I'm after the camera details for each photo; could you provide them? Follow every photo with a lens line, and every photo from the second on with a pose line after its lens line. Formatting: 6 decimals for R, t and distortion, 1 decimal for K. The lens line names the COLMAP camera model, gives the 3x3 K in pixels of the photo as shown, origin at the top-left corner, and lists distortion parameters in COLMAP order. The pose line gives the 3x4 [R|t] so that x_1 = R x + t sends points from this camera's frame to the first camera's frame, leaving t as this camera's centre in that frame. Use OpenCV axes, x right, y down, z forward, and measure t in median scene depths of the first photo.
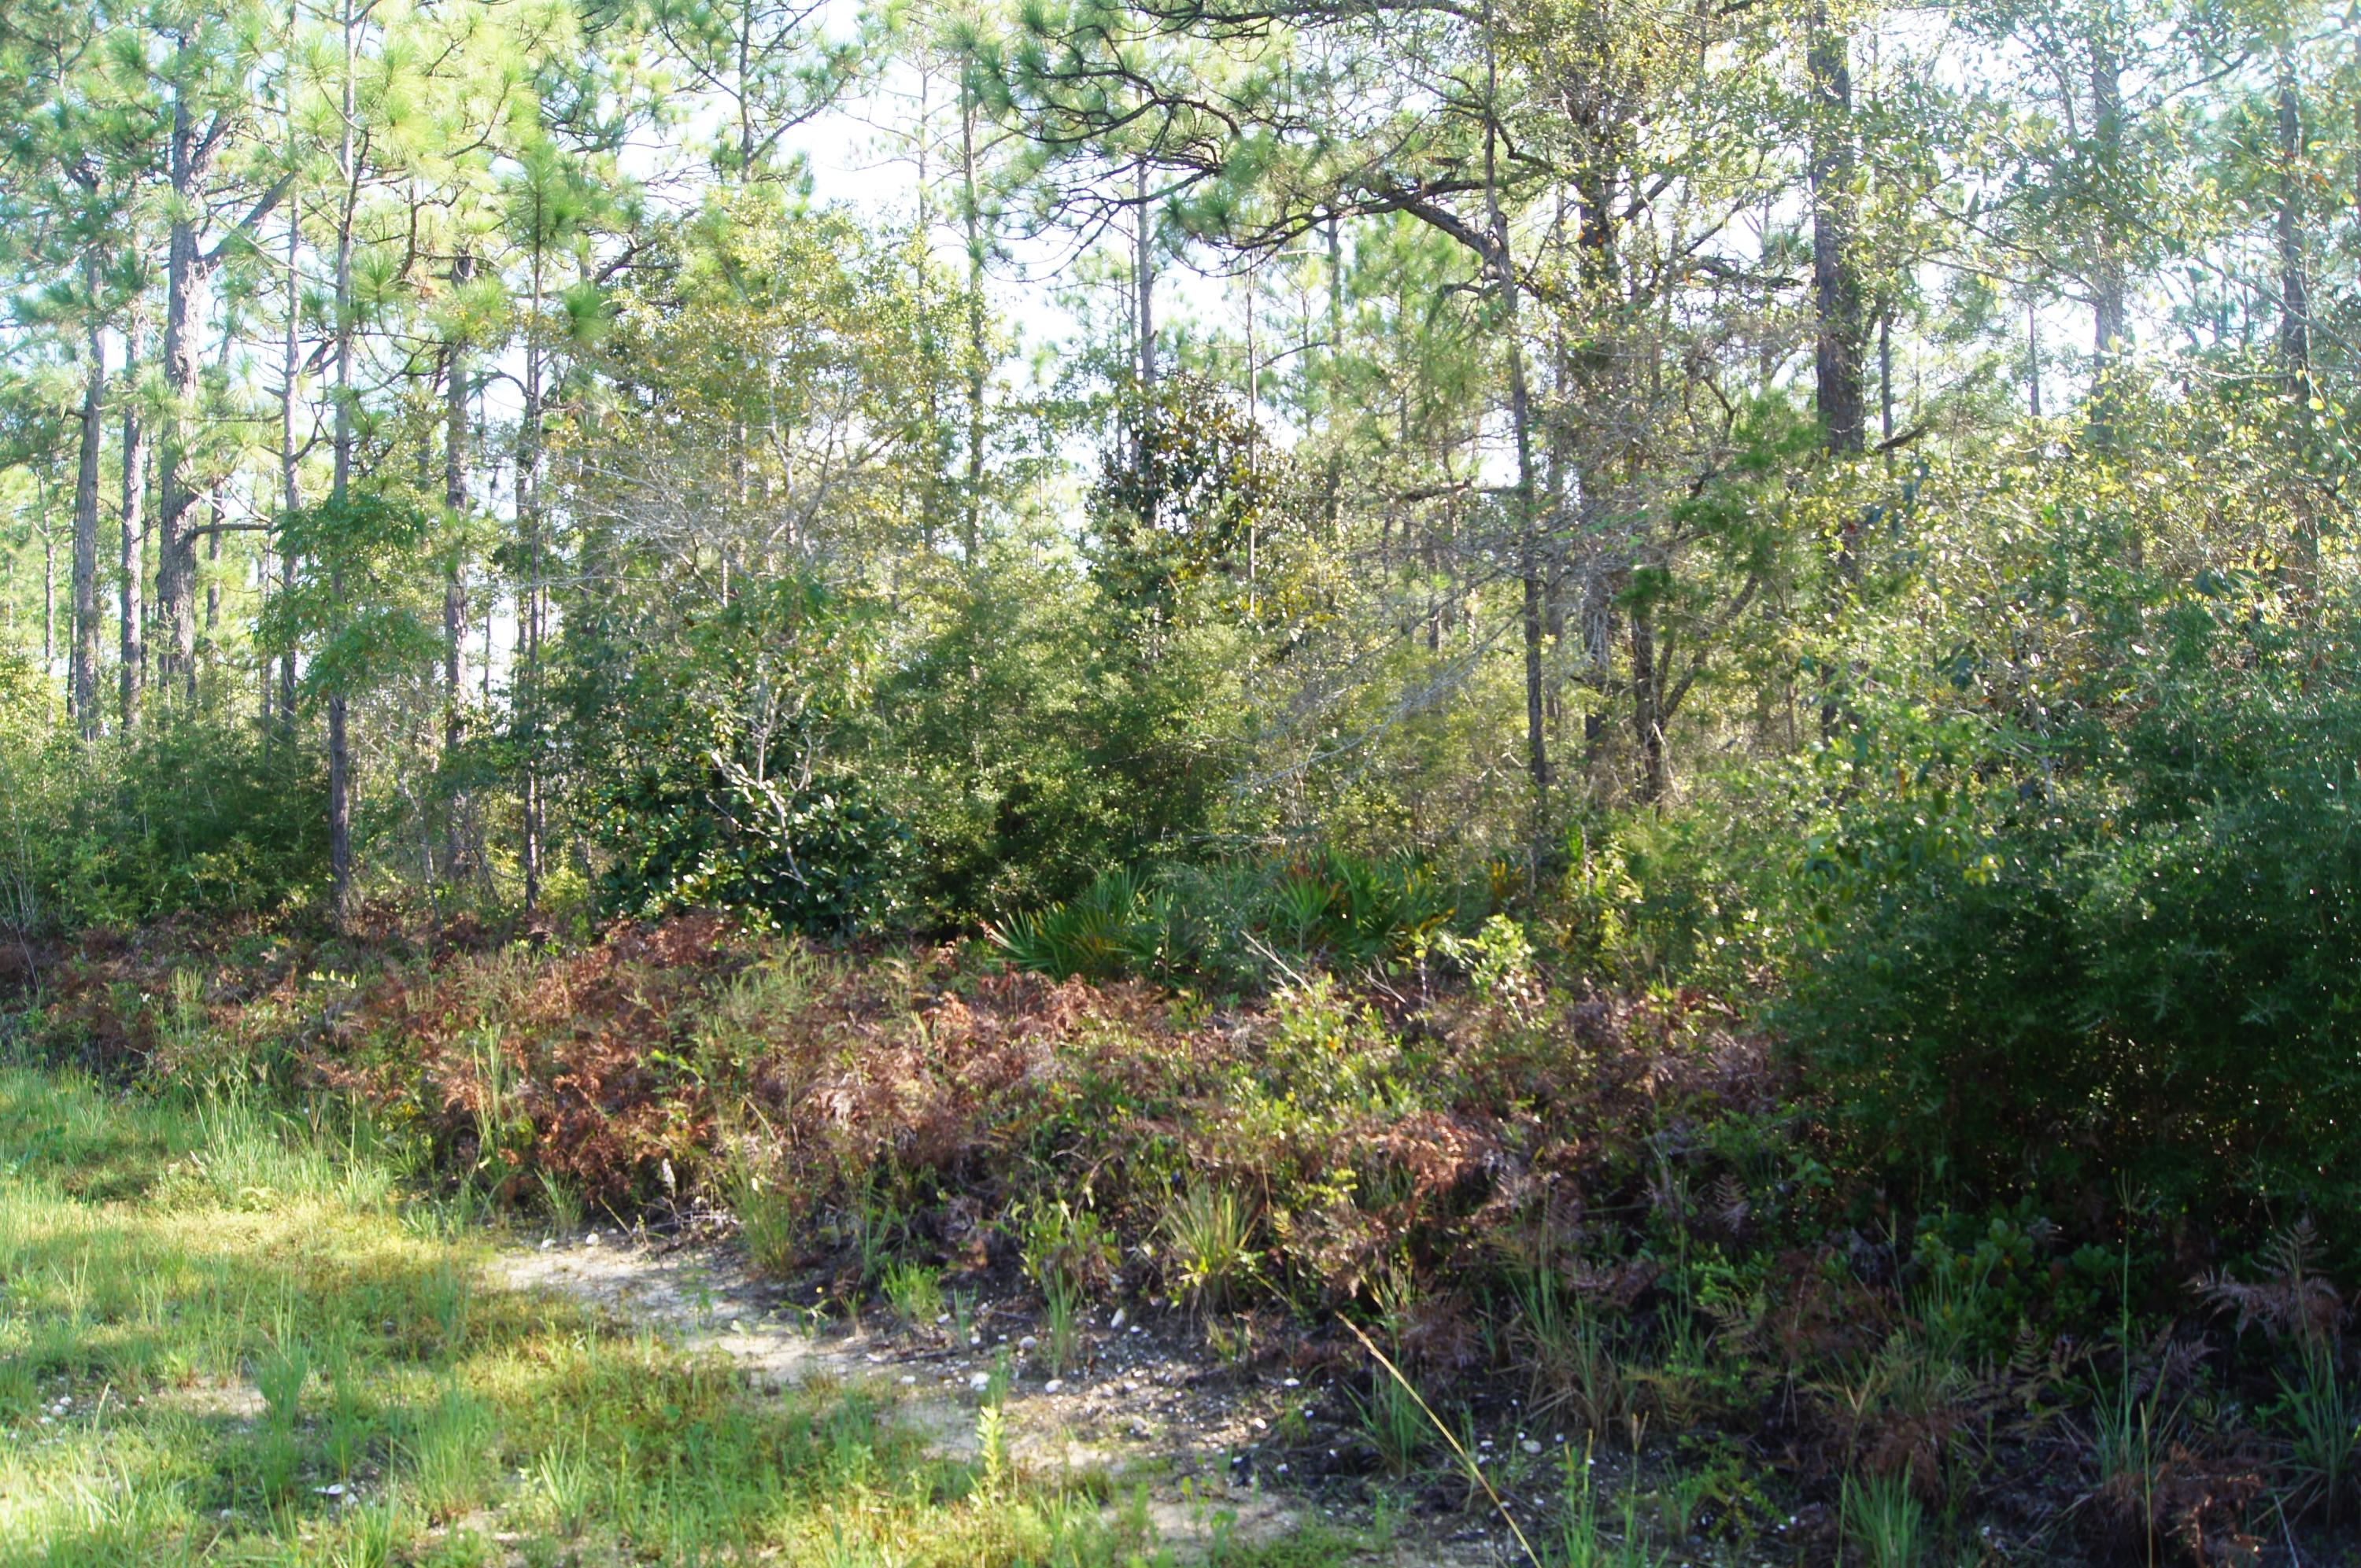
lens RADIAL K [[1872.7, 0, 1180.5], [0, 1872.7, 794.7], [0, 0, 1]] dist [-0.083513, 0.016914]
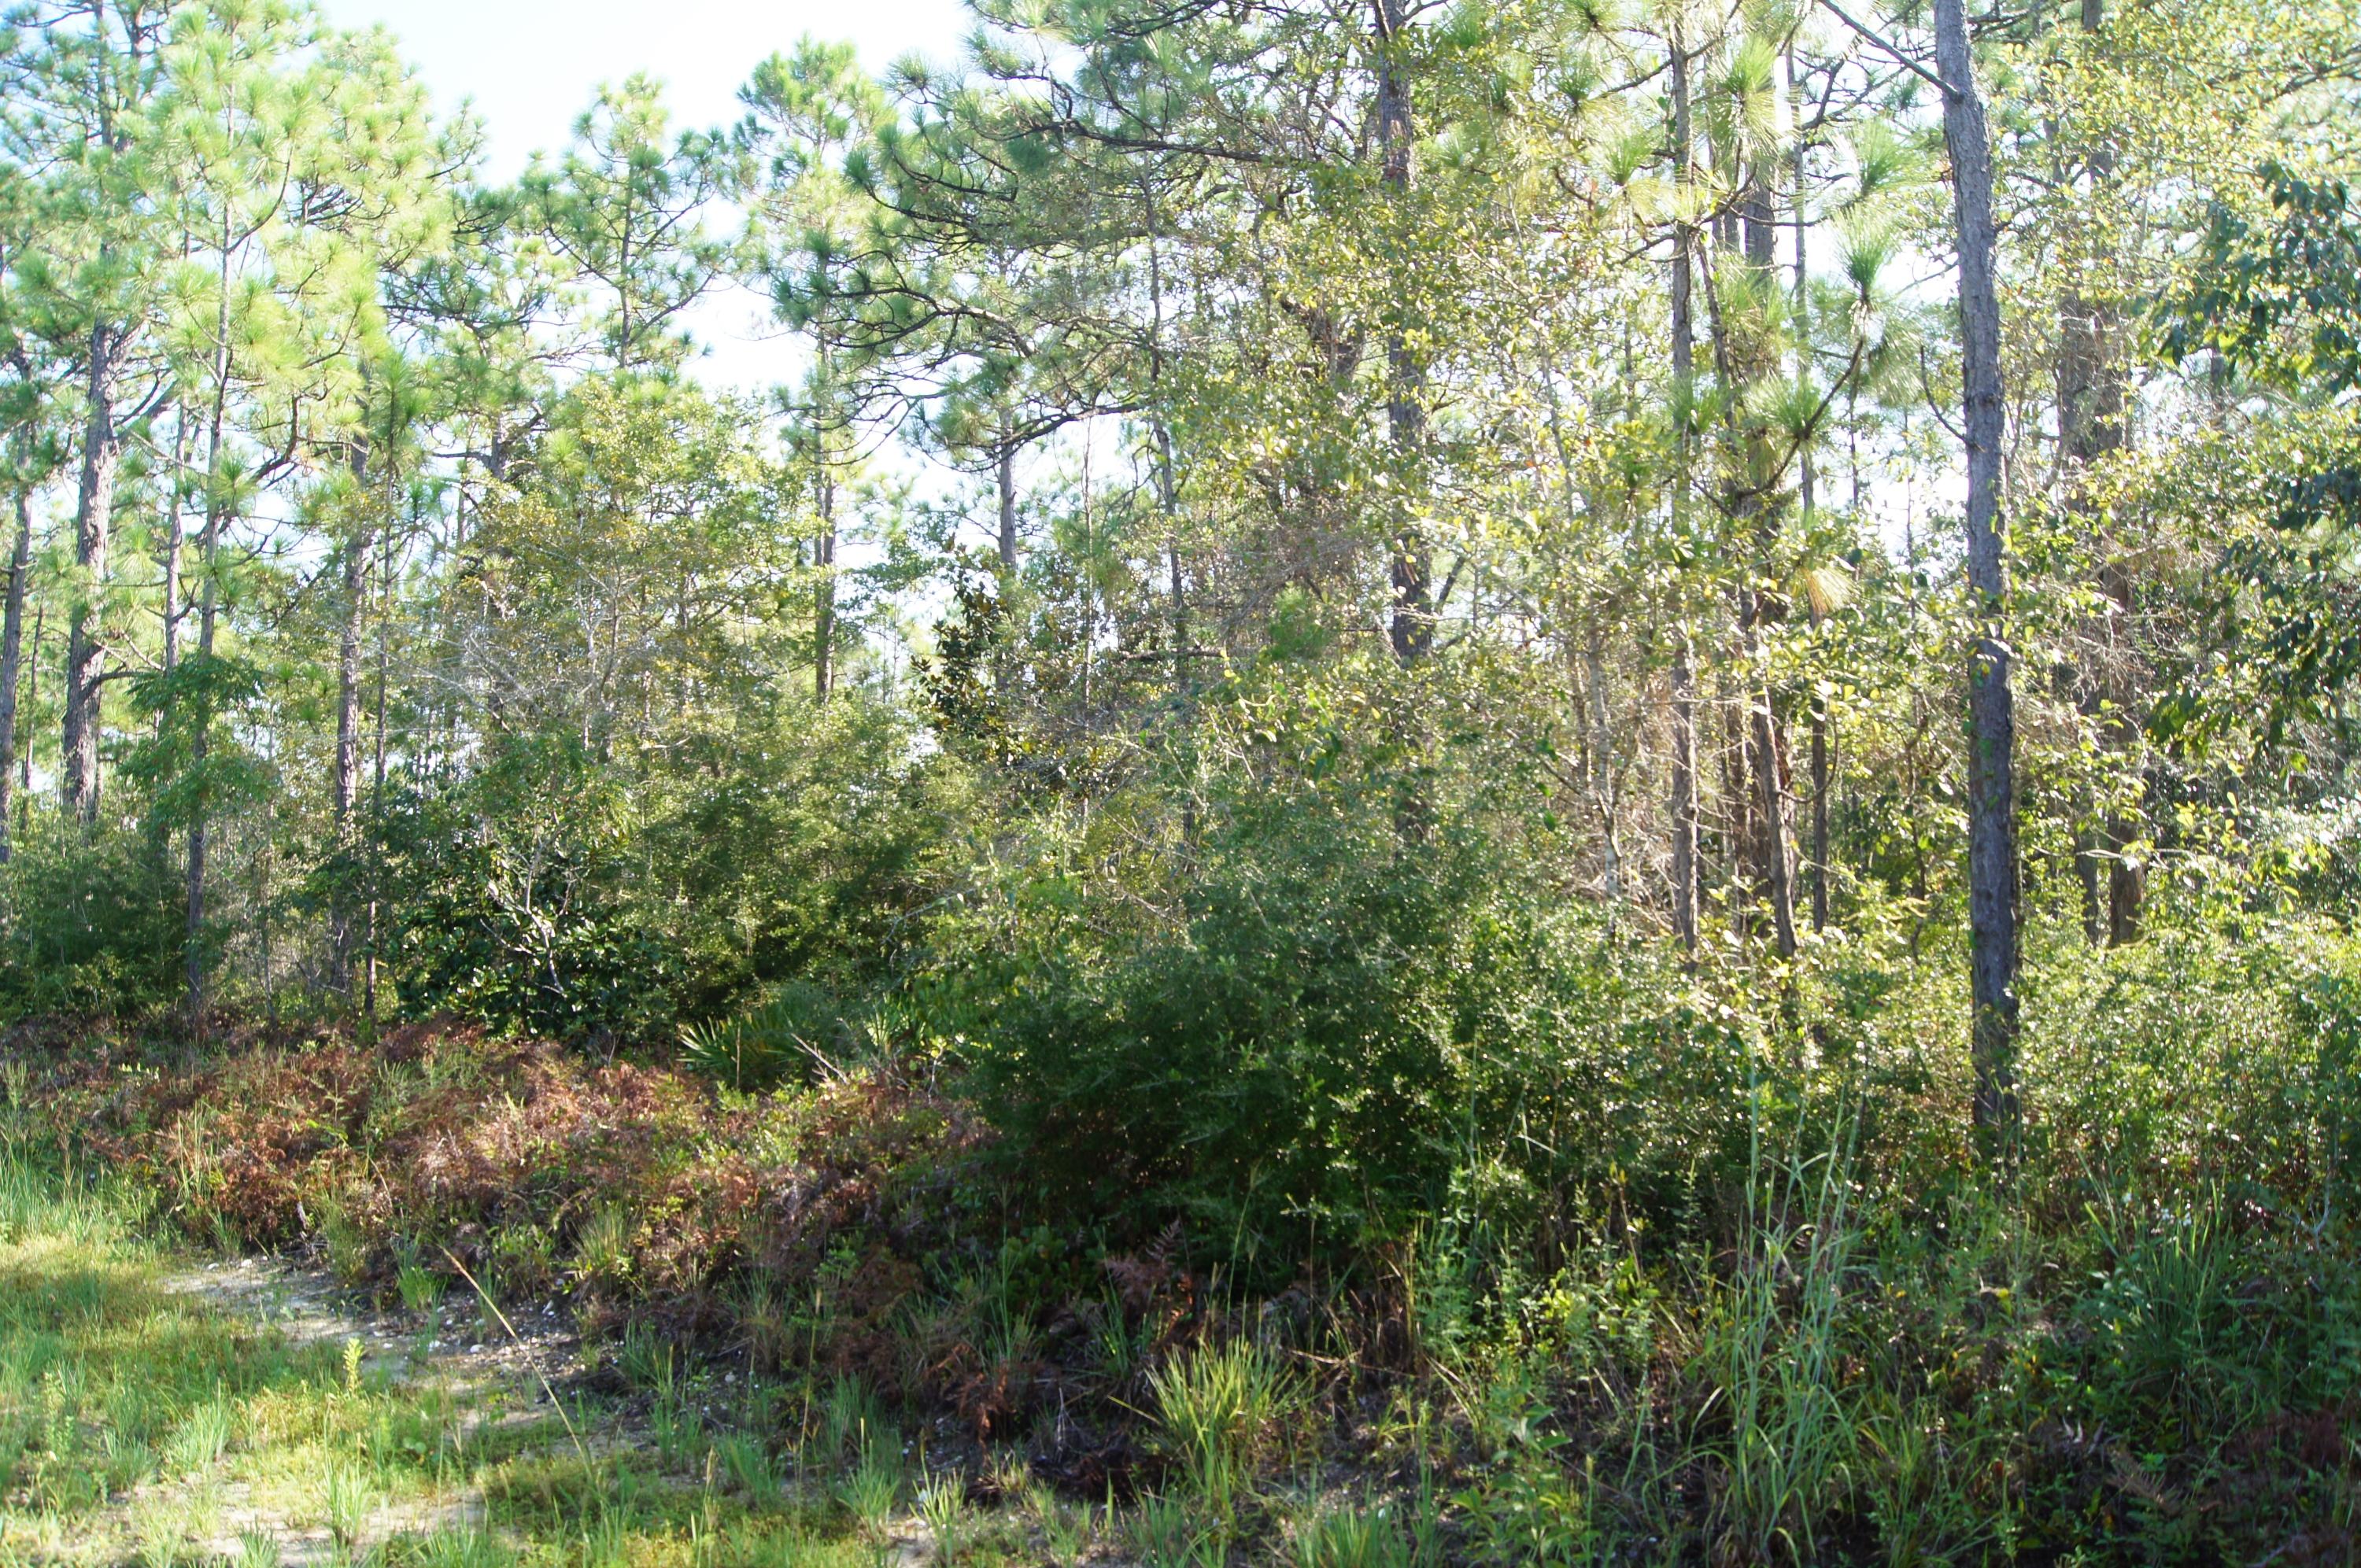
lens RADIAL K [[1855.2, 0, 1175.3], [0, 1855.2, 794.7], [0, 0, 1]] dist [-0.079363, 0.006191]
pose [[0.999972, 0.006702, 0.003344, 0.135168], [-0.006464, 0.997757, -0.066634, -0.003142], [-0.003784, 0.066611, 0.997772, -0.119850]]
